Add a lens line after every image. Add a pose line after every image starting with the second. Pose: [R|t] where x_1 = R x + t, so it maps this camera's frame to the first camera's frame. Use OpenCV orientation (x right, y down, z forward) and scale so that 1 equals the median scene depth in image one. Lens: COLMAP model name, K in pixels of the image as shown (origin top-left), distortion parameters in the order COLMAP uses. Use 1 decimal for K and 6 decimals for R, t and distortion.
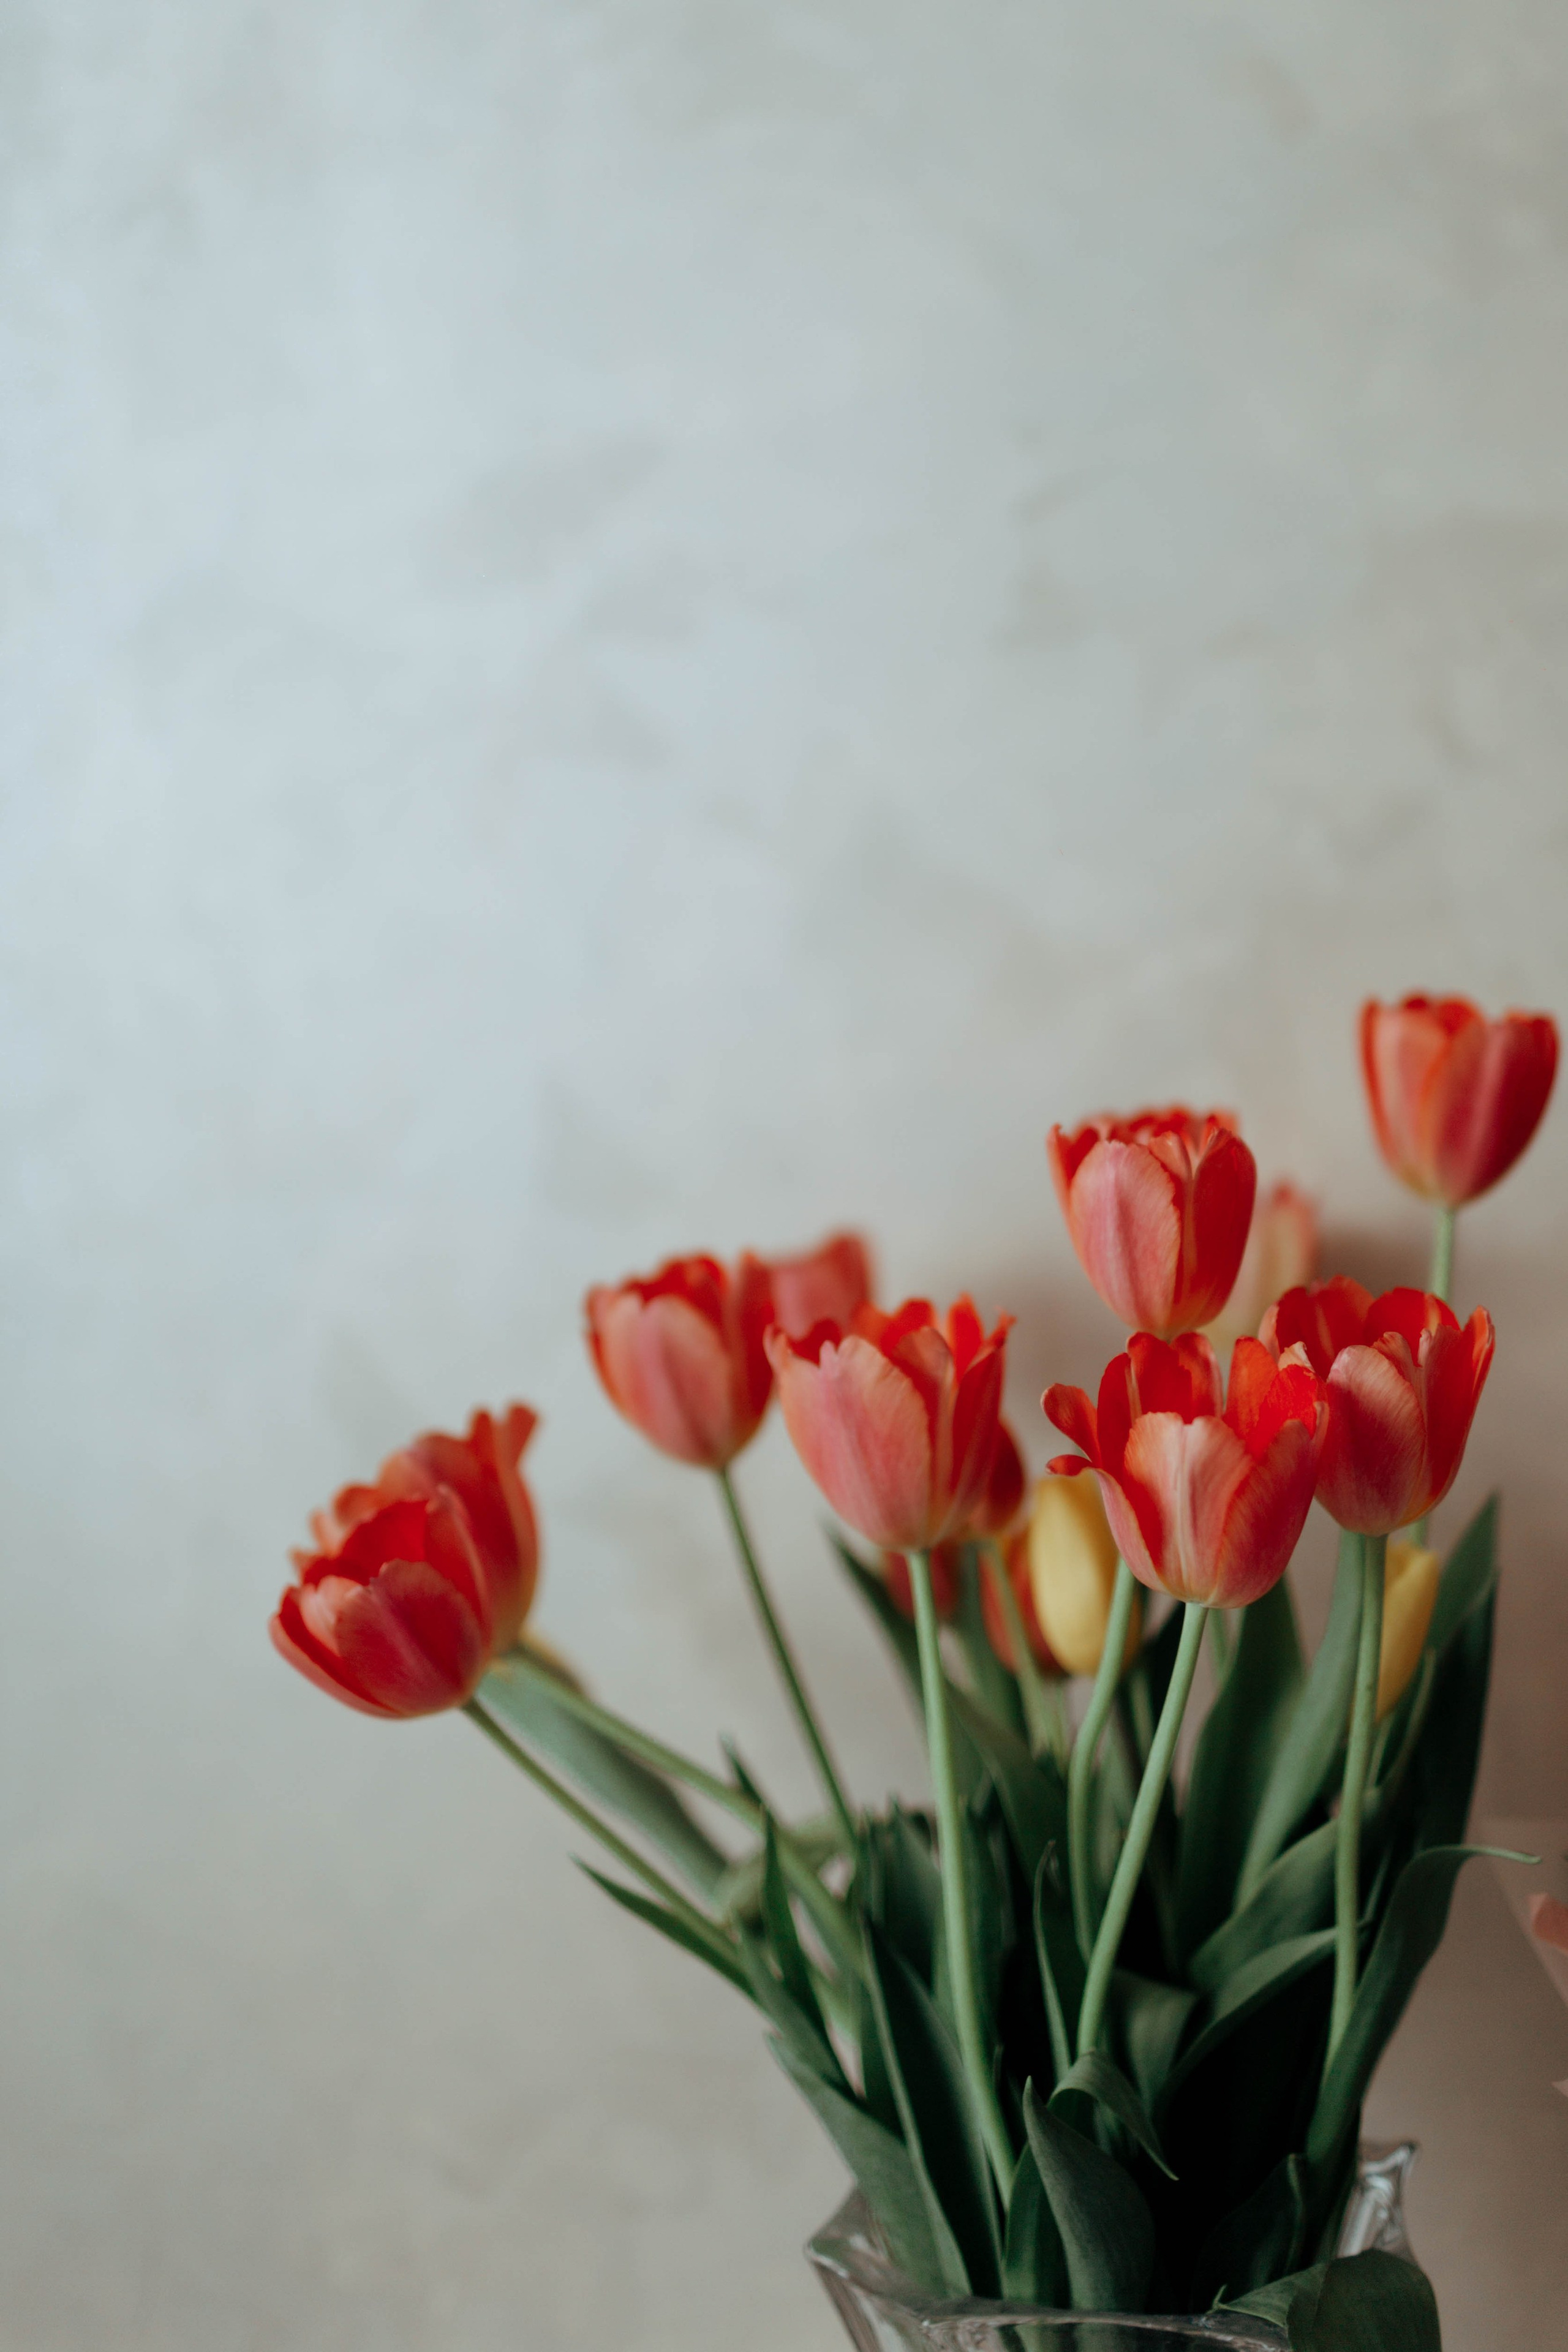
lens RADIAL K [[2621.9, 0, 784.9], [0, 2621.9, 1166.8], [0, 0, 1]] dist [-0.063252, 0.000000]
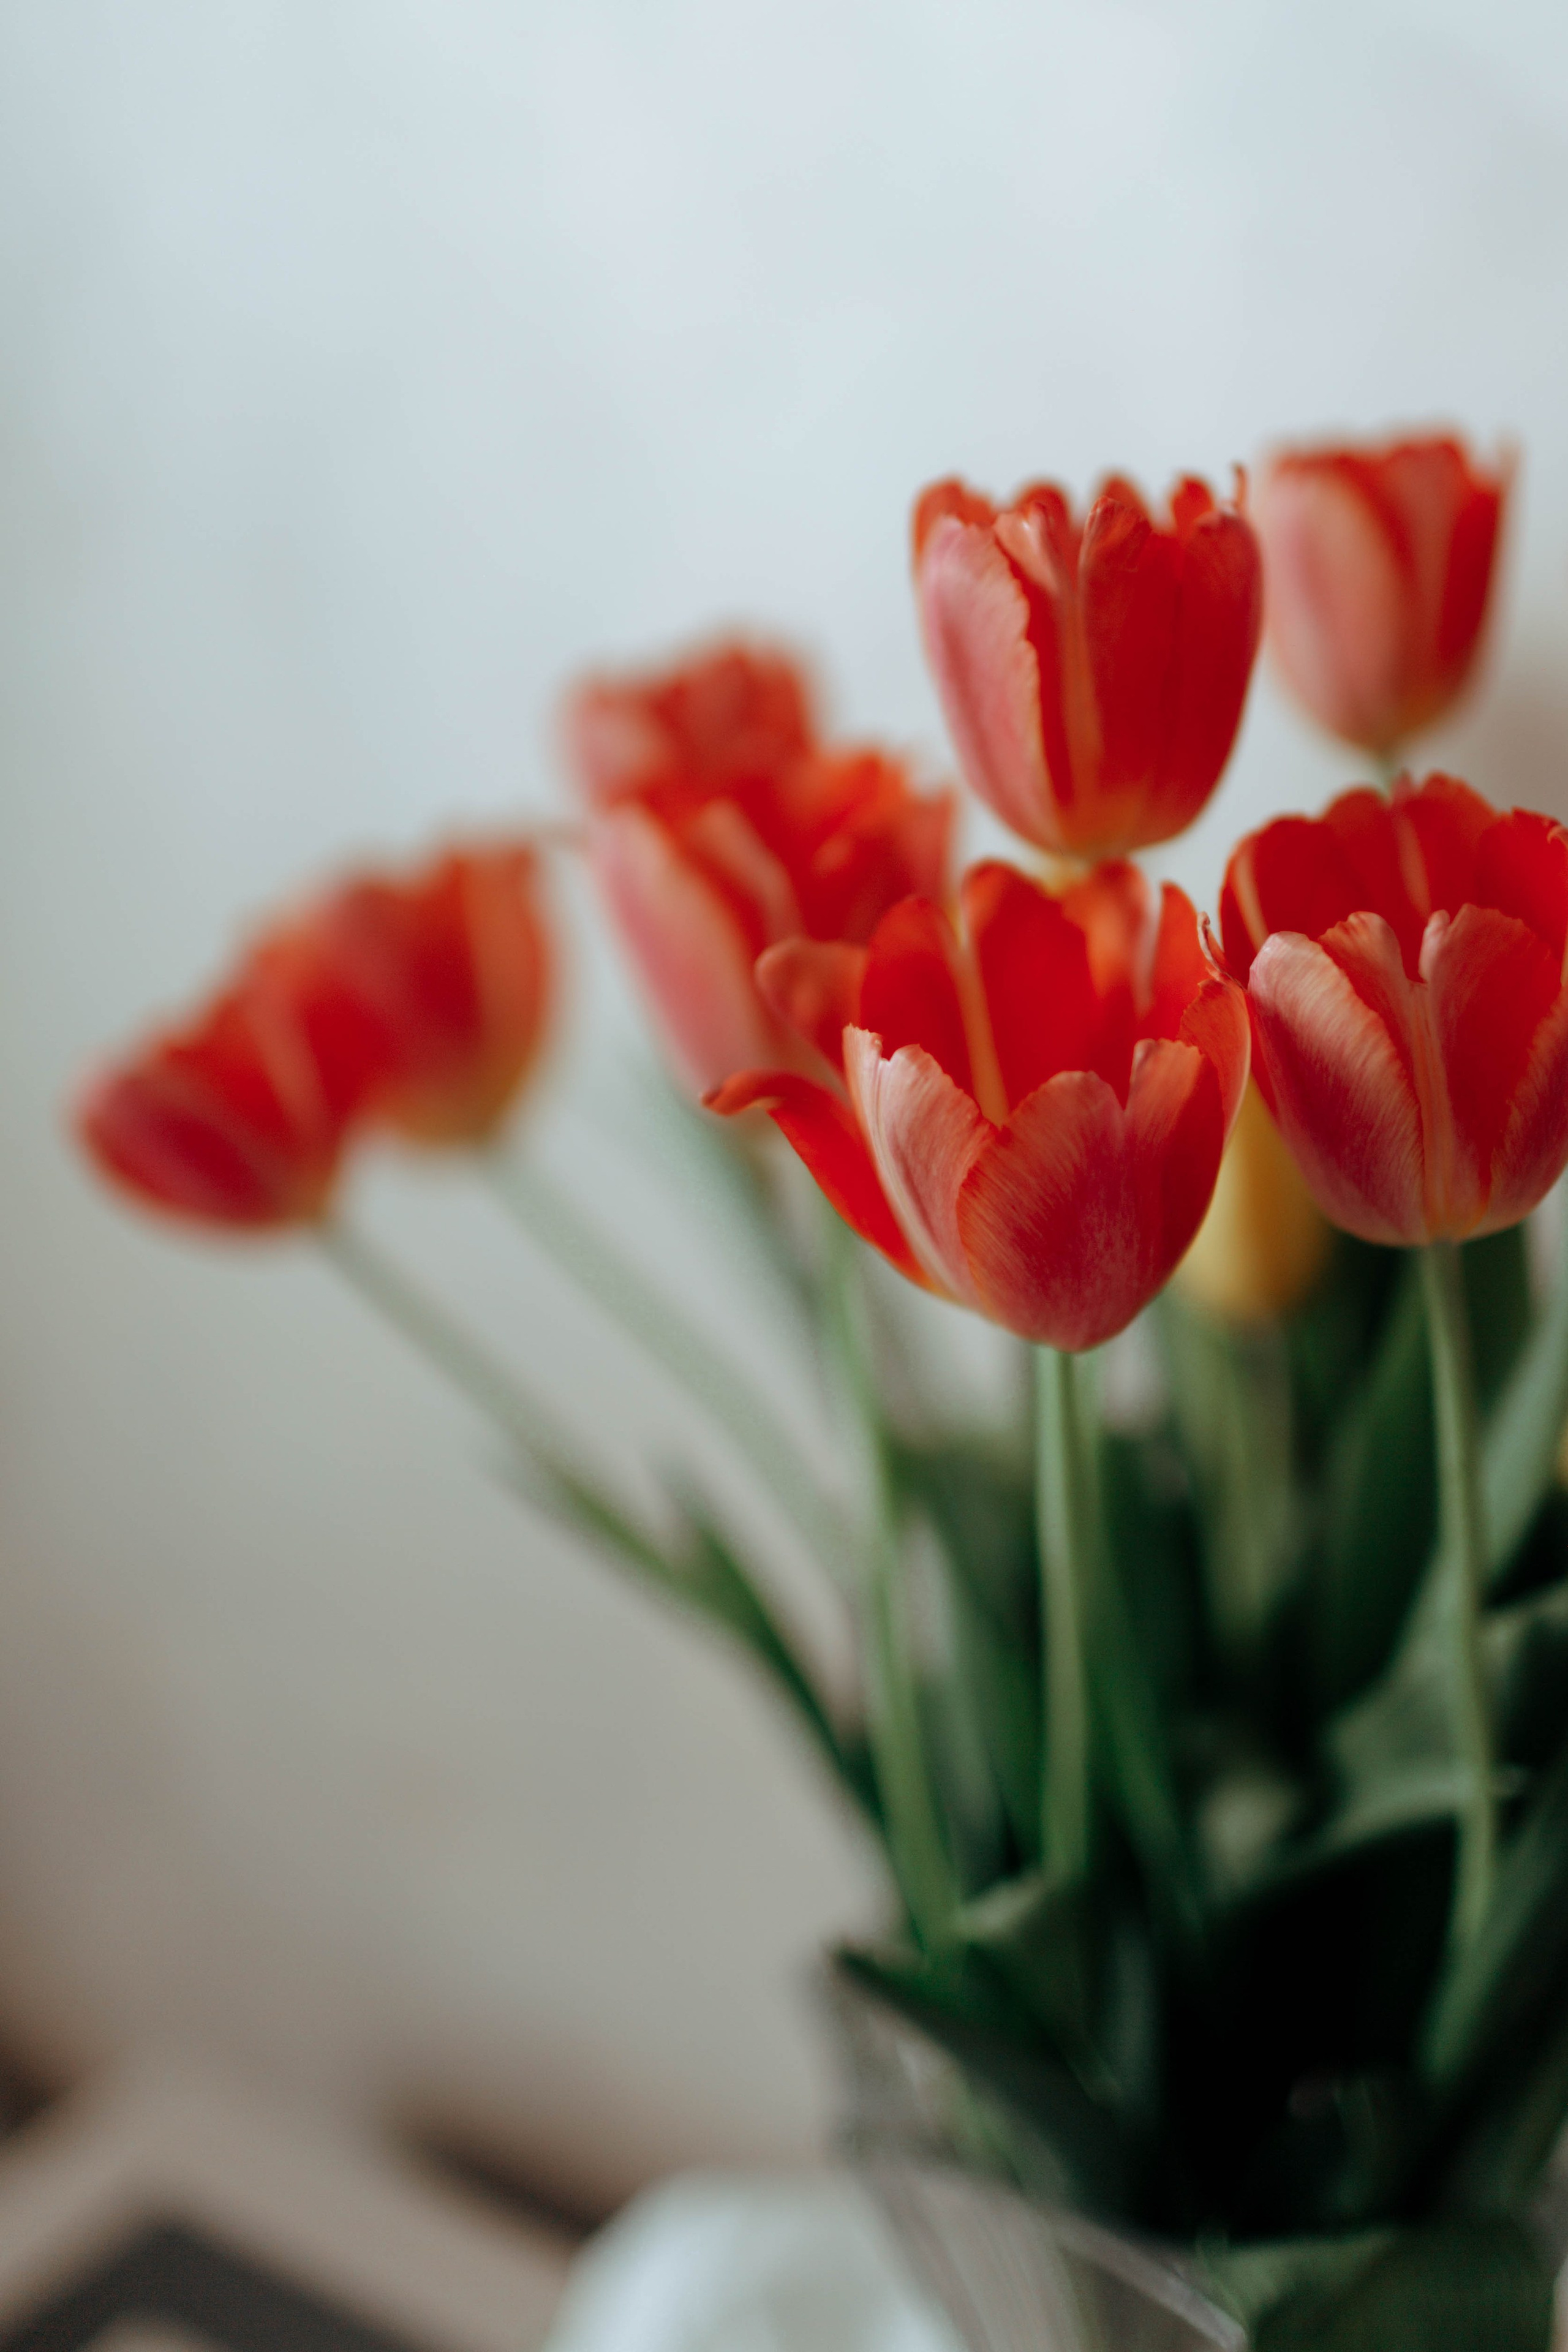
lens RADIAL K [[2621.9, 0, 804.3], [0, 2621.9, 1185.2], [0, 0, 1]] dist [-0.063252, 0.000000]
pose [[0.889415, 0.143046, -0.434141, 0.359943], [-0.005593, 0.953106, 0.302584, -0.042144], [0.457066, -0.266694, 0.848507, 0.475333]]
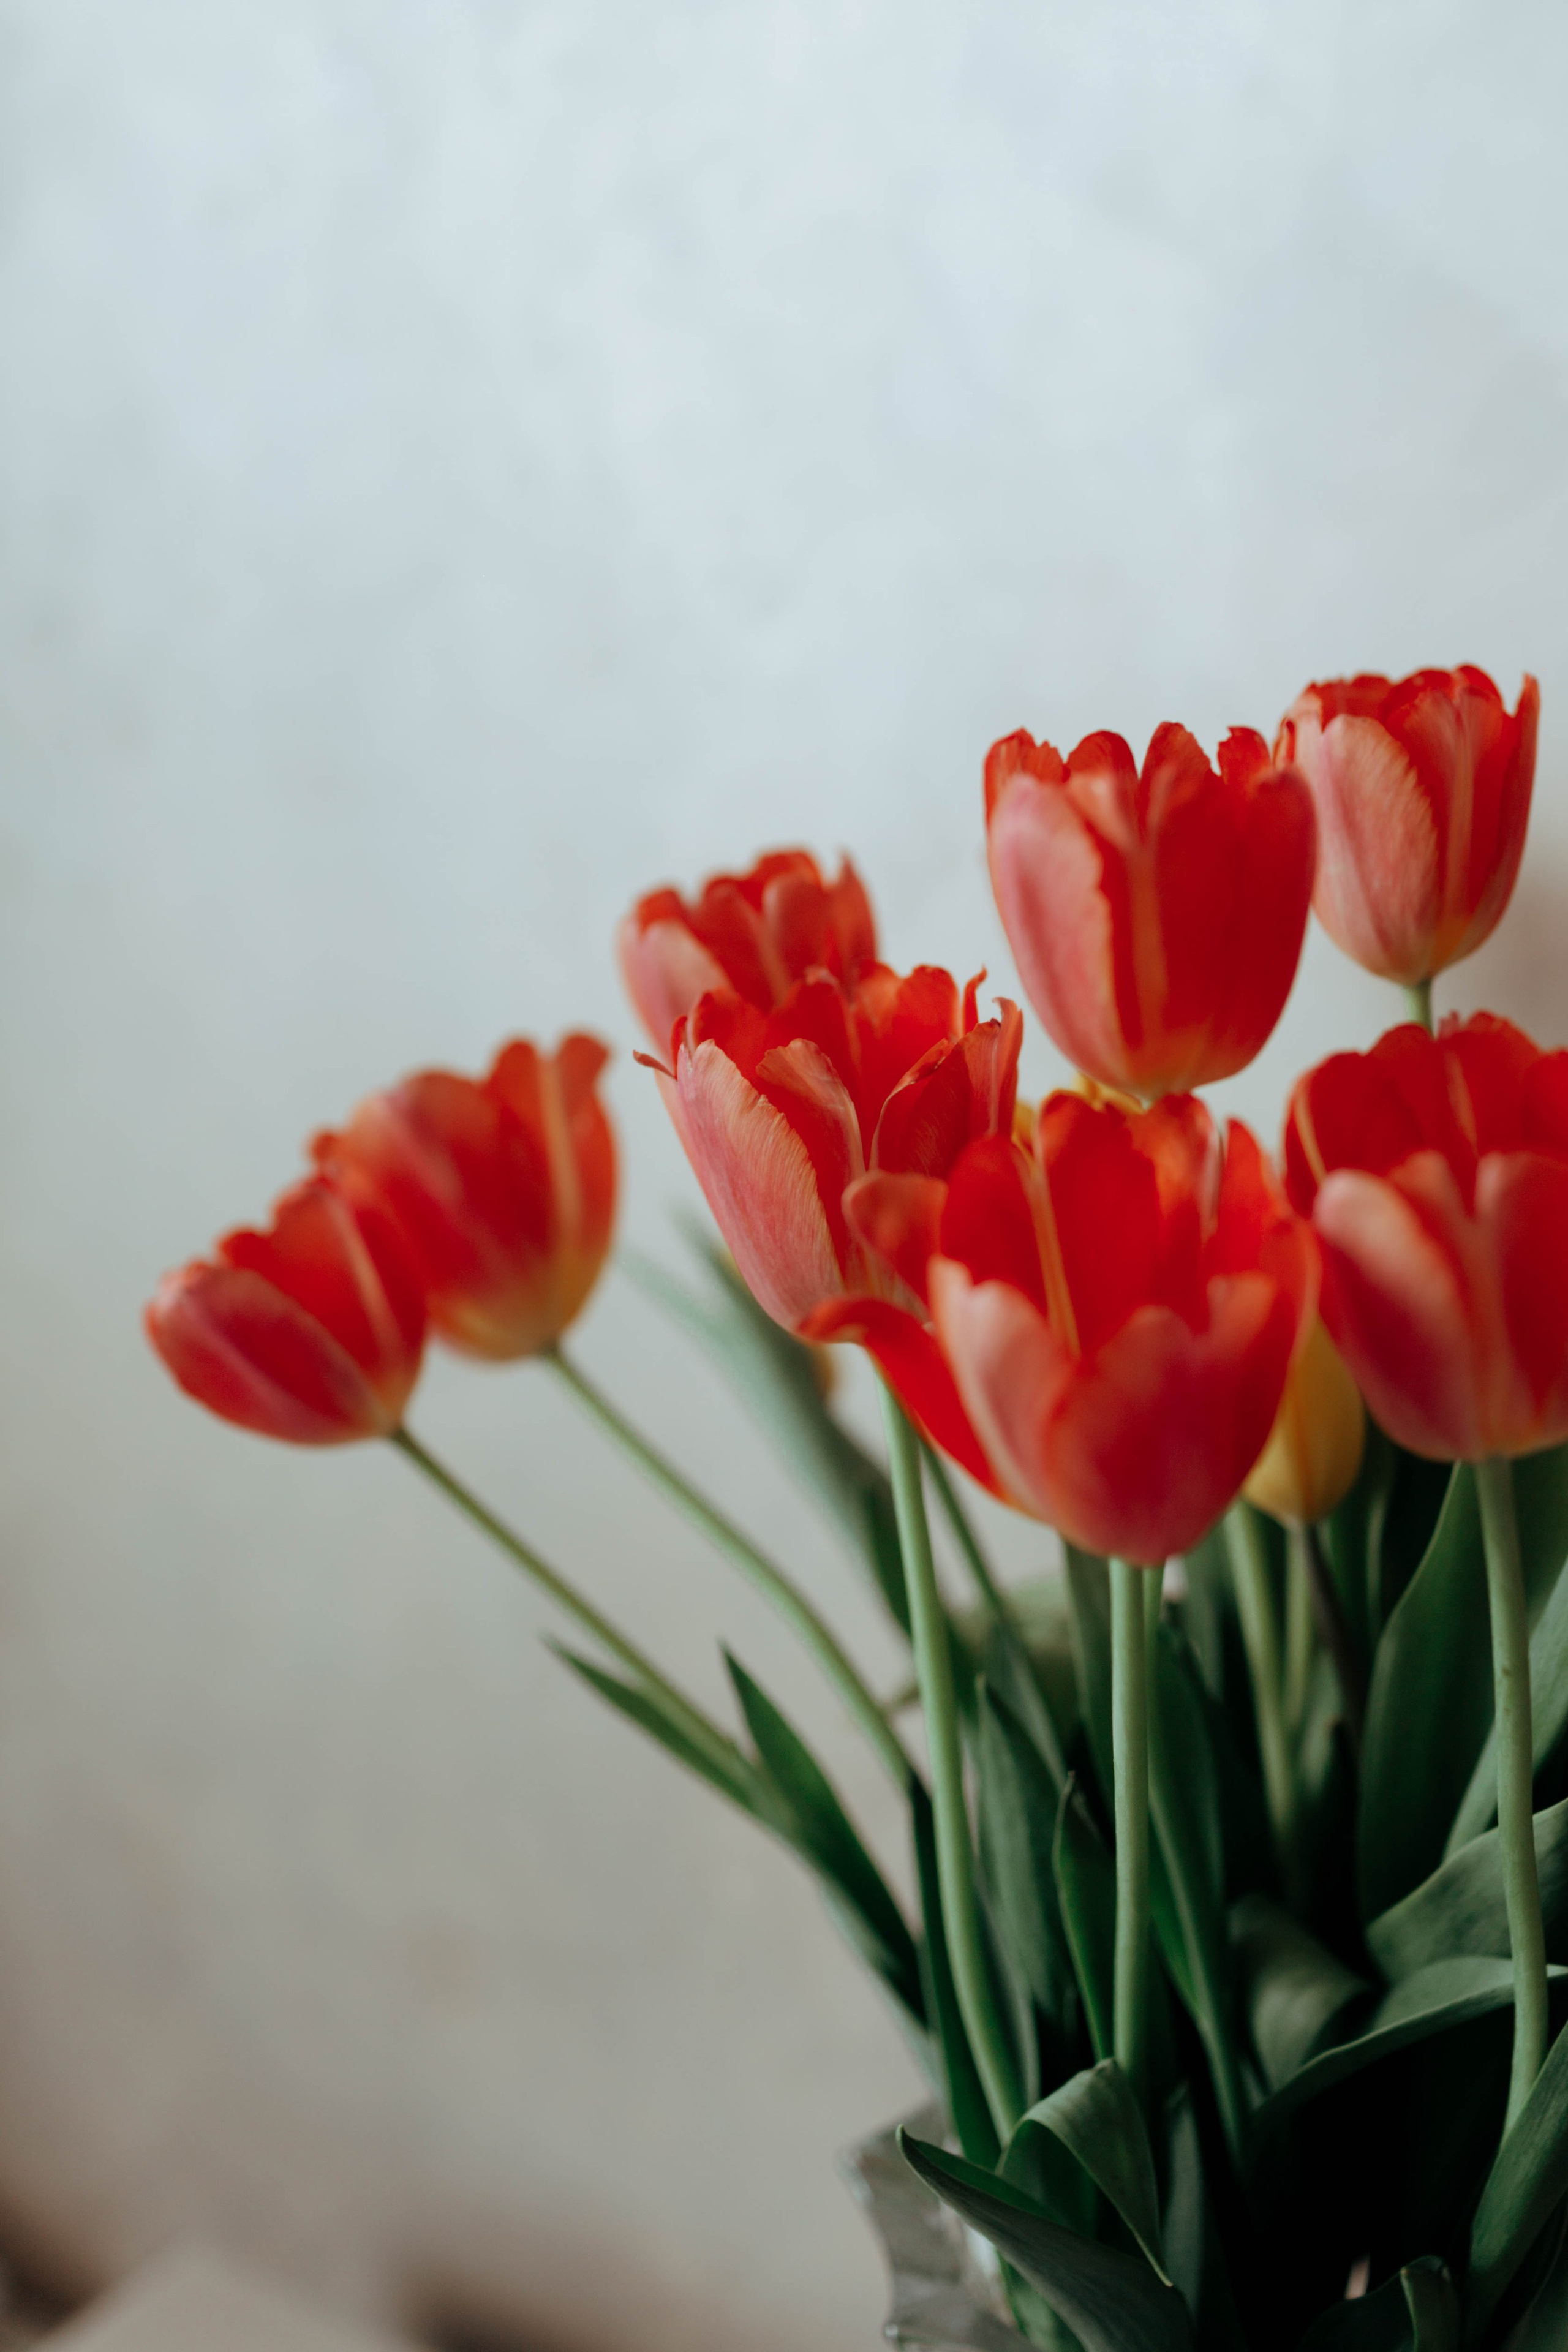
lens RADIAL K [[2621.9, 0, 794.1], [0, 2621.9, 1160.2], [0, 0, 1]] dist [-0.063252, 0.000000]
pose [[0.891988, 0.114255, -0.437382, 0.347945], [-0.006242, 0.970554, 0.240802, -0.067535], [0.452015, -0.212062, 0.866436, 0.444401]]
